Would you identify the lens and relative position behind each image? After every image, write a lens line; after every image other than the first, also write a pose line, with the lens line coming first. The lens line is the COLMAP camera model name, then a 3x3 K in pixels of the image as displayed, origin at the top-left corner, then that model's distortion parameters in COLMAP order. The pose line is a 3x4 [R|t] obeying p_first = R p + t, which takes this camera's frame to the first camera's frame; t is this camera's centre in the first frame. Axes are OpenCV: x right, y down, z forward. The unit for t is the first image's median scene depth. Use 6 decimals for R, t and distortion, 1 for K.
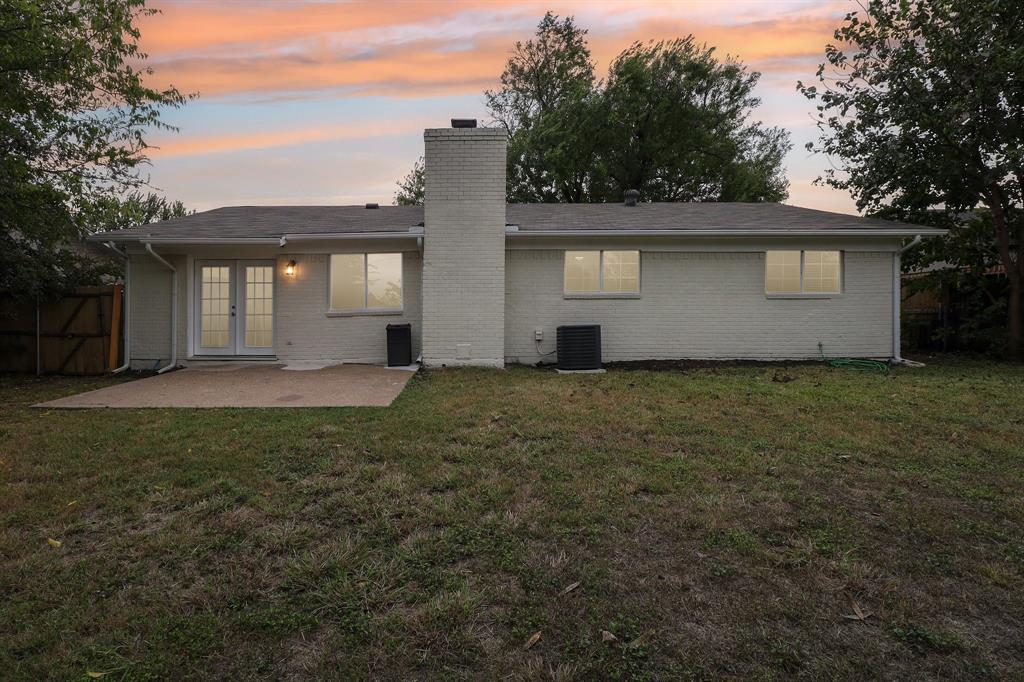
lens RADIAL K [[476.7, 0, 512.4], [0, 476.7, 317.3], [0, 0, 1]] dist [-0.002408, -0.000408]
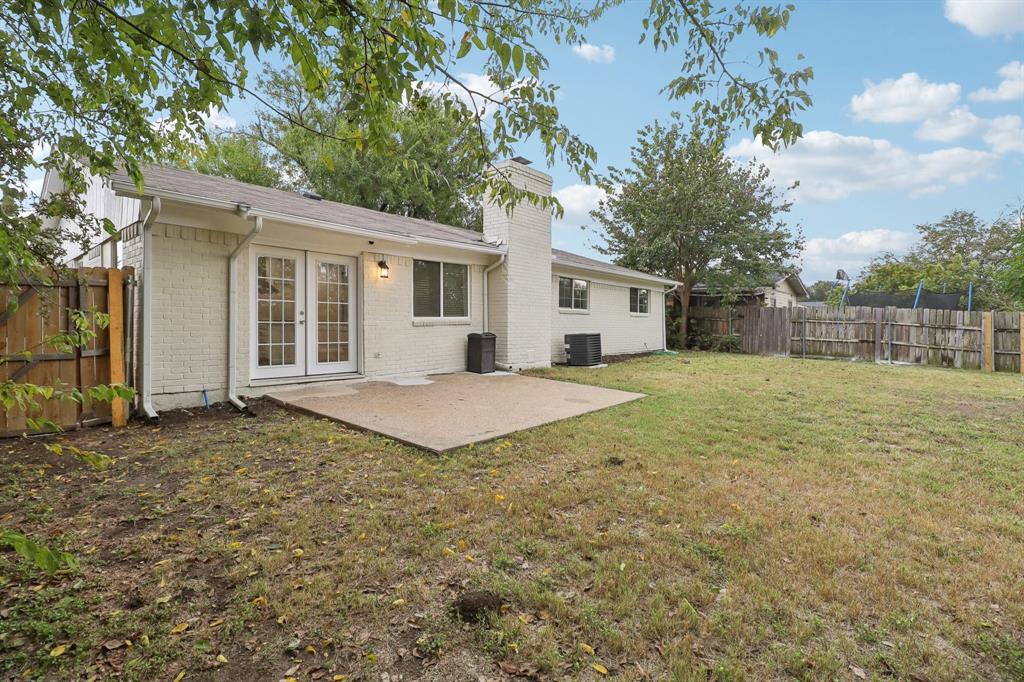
lens RADIAL K [[476.7, 0, 512.4], [0, 476.7, 317.3], [0, 0, 1]] dist [-0.002408, -0.000408]
pose [[0.638601, 0.019197, 0.769299, -1.037352], [-0.003042, 0.999744, -0.022422, 0.002474], [-0.769532, 0.011978, 0.638496, 0.274444]]
